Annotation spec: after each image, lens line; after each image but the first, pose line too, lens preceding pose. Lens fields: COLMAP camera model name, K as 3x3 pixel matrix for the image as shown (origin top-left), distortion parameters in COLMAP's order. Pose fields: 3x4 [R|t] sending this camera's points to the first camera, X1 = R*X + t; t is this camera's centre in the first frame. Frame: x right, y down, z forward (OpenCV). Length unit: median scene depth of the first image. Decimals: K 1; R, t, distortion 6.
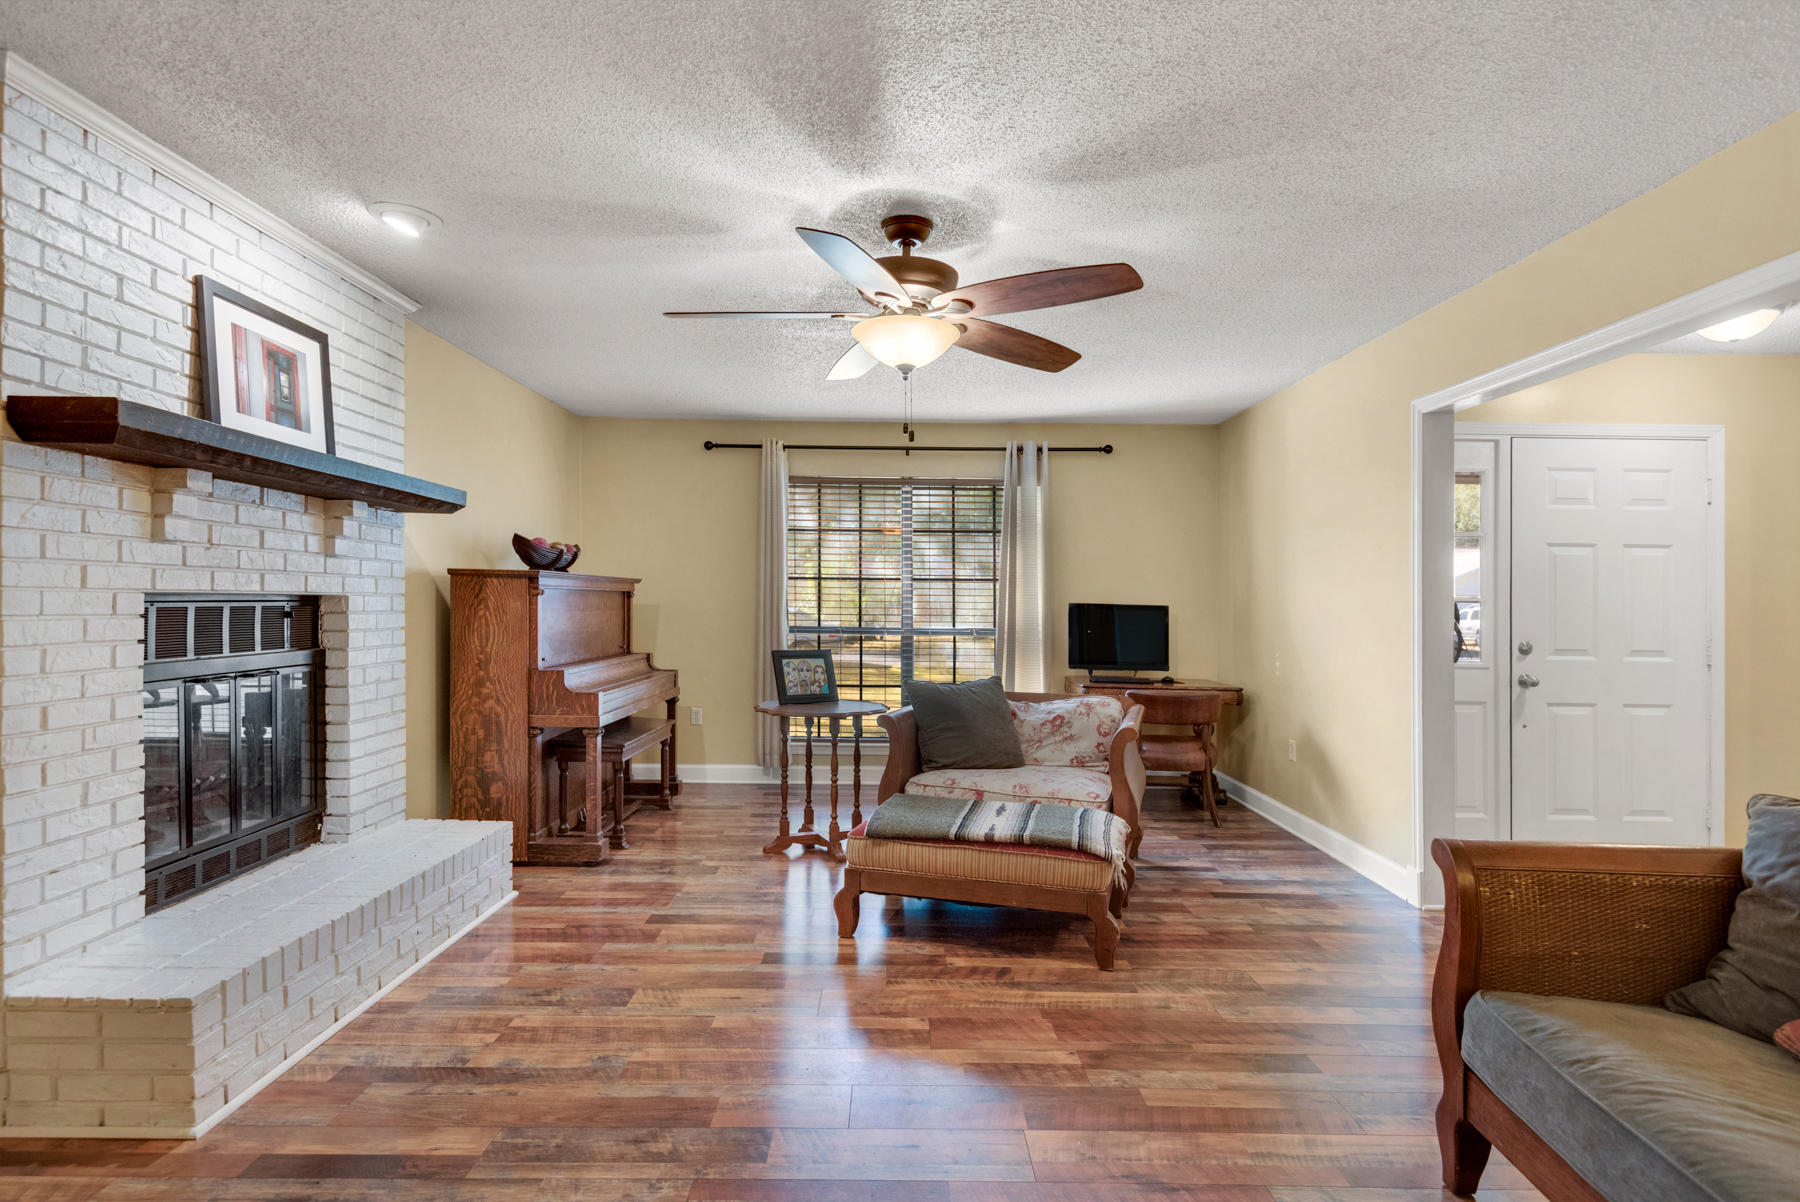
lens RADIAL K [[916.0, 0, 882.2], [0, 916.0, 598.6], [0, 0, 1]] dist [-0.013564, 0.000391]
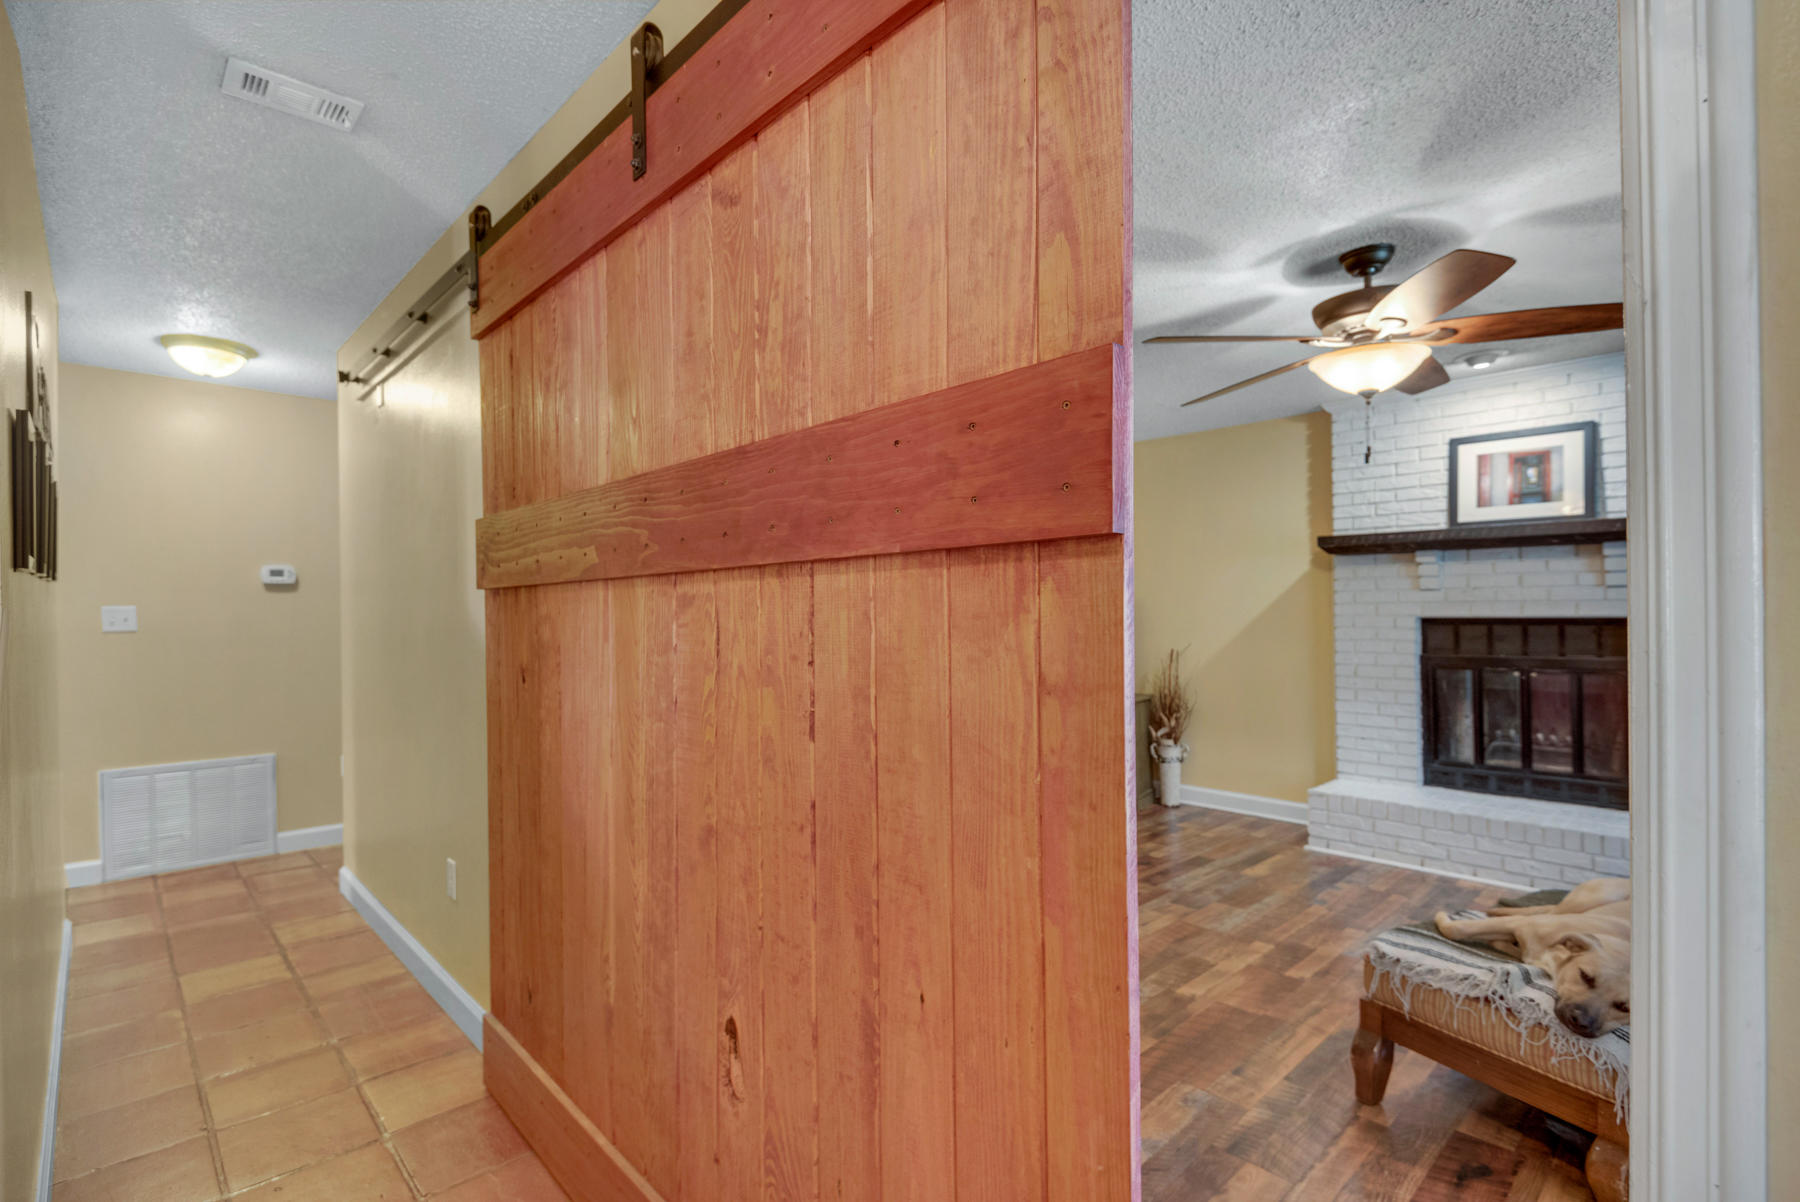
lens RADIAL K [[835.0, 0, 879.7], [0, 835.0, 594.3], [0, 0, 1]] dist [0.011940, -0.004203]
pose [[-0.739735, -0.025657, -0.672409, 1.138356], [-0.003729, 0.999414, -0.034032, 0.010683], [0.672888, -0.022667, -0.739397, 1.395870]]
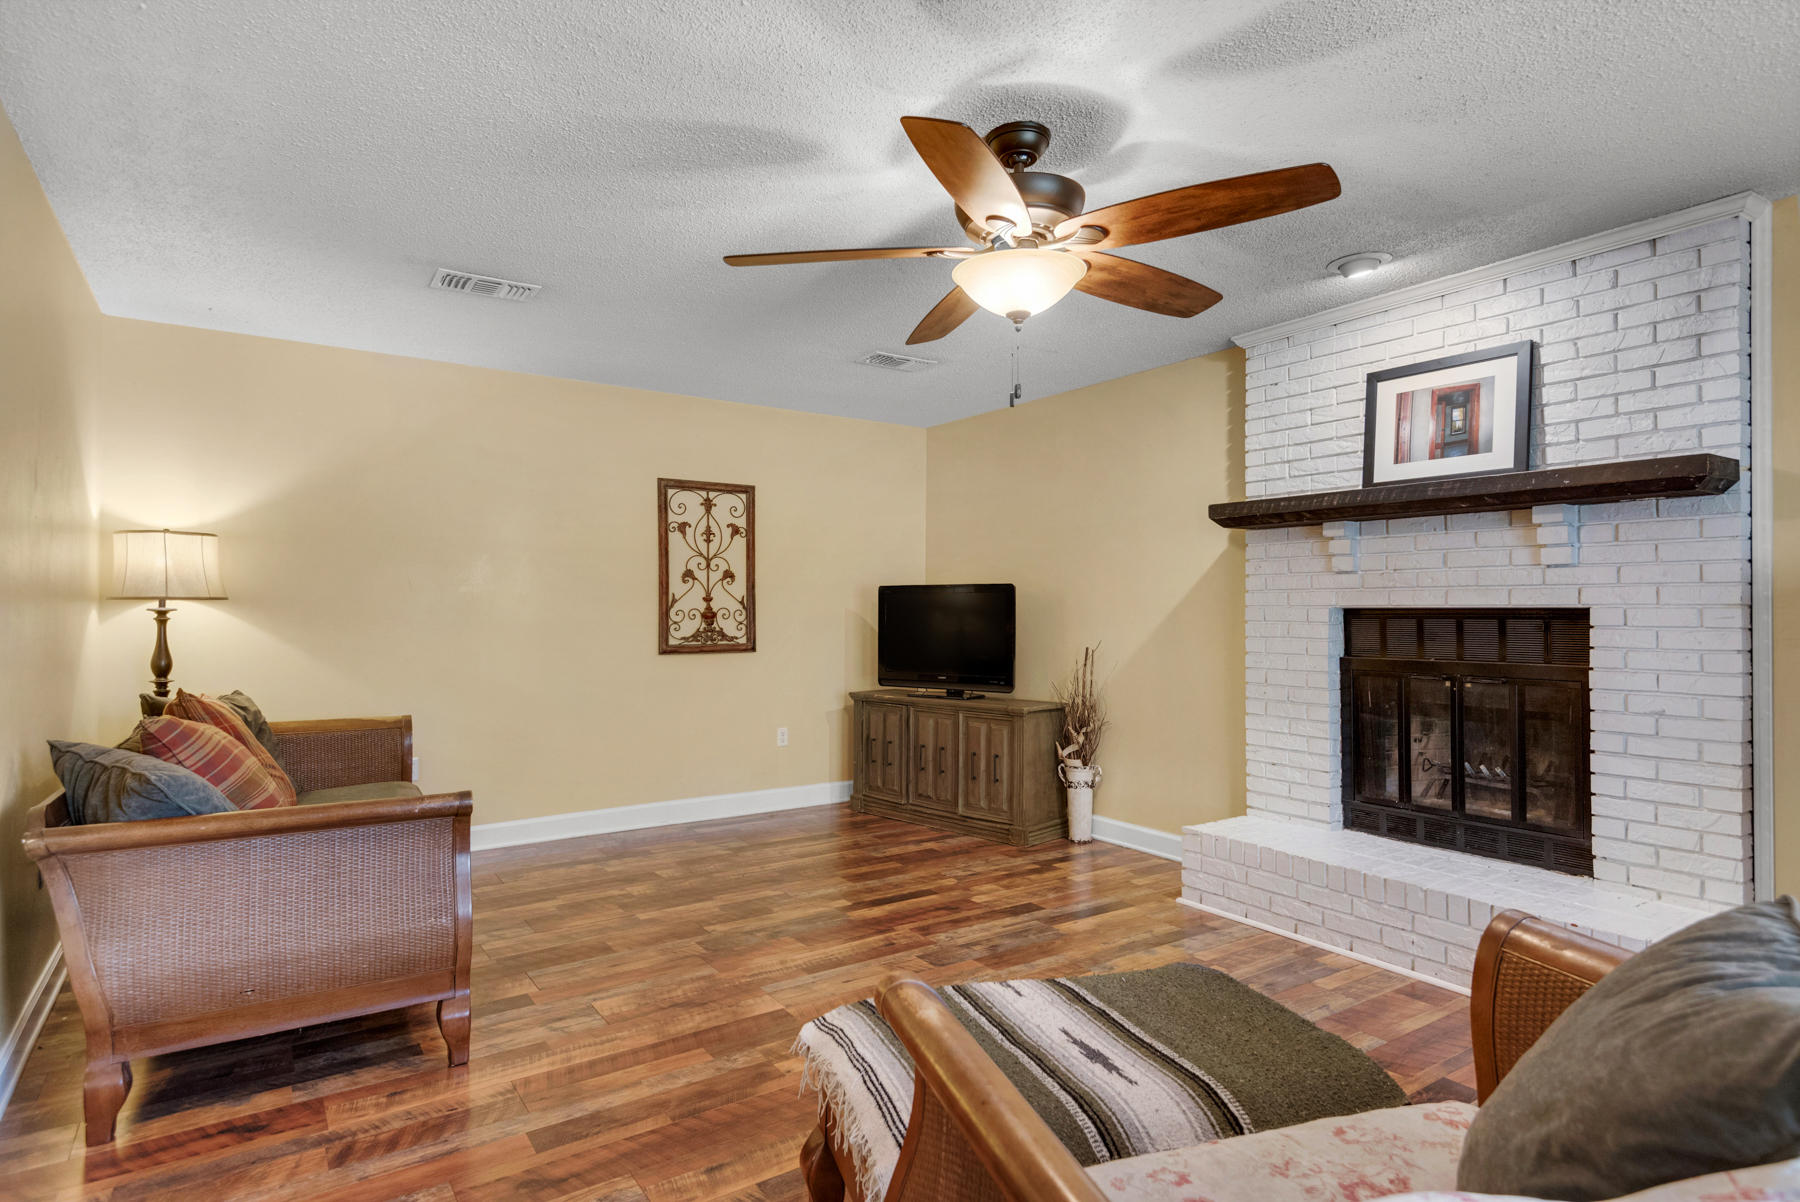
lens RADIAL K [[950.1, 0, 860.2], [0, 950.1, 586.3], [0, 0, 1]] dist [0.023114, -0.005226]
pose [[-0.844251, -0.025178, -0.535356, 0.629705], [-0.008724, 0.999409, -0.033246, 0.016377], [0.535877, -0.023397, -0.843972, 1.719191]]
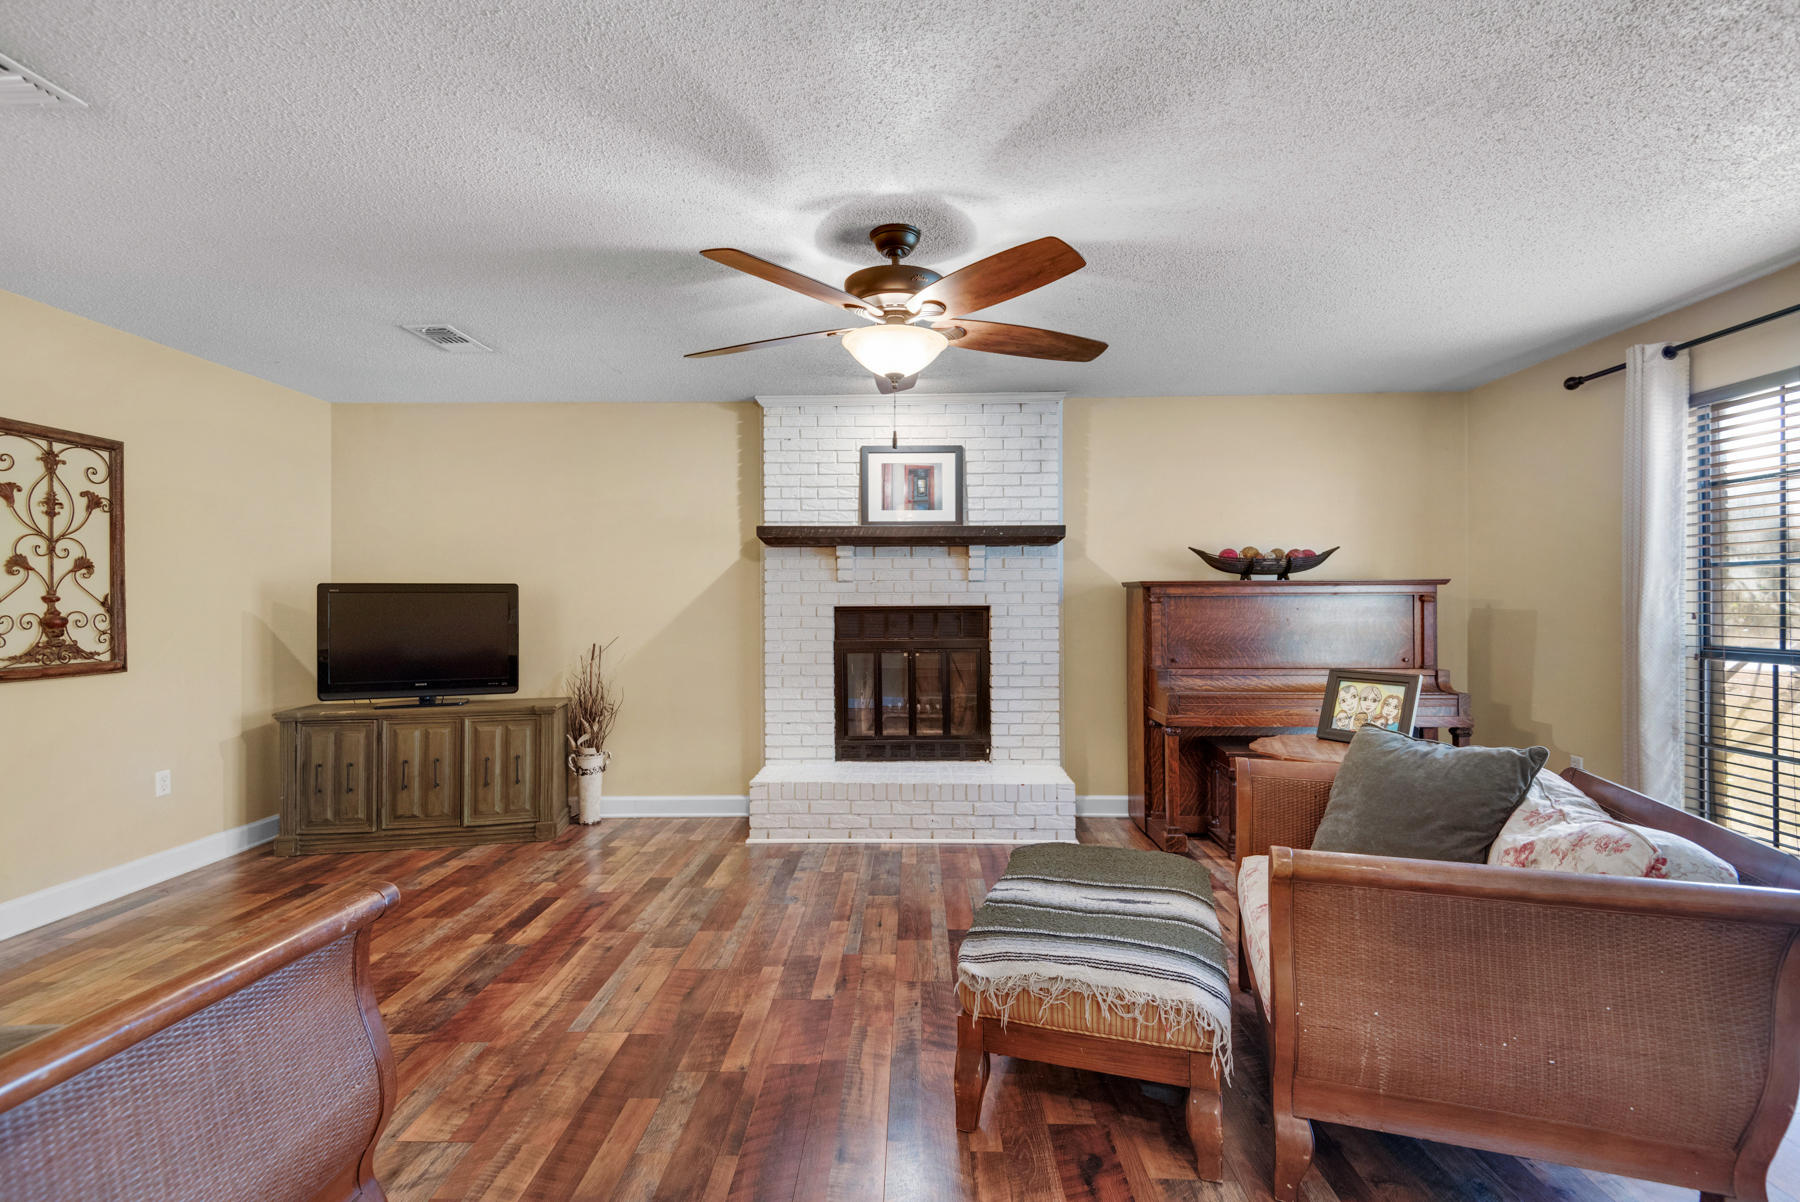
lens RADIAL K [[819.9, 0, 895.3], [0, 819.9, 589.2], [0, 0, 1]] dist [0.023116, -0.011967]
pose [[-0.035739, -0.028982, -0.998941, 0.992605], [0.008750, 0.999532, -0.029312, 0.010624], [0.999323, -0.009788, -0.035469, 1.083364]]
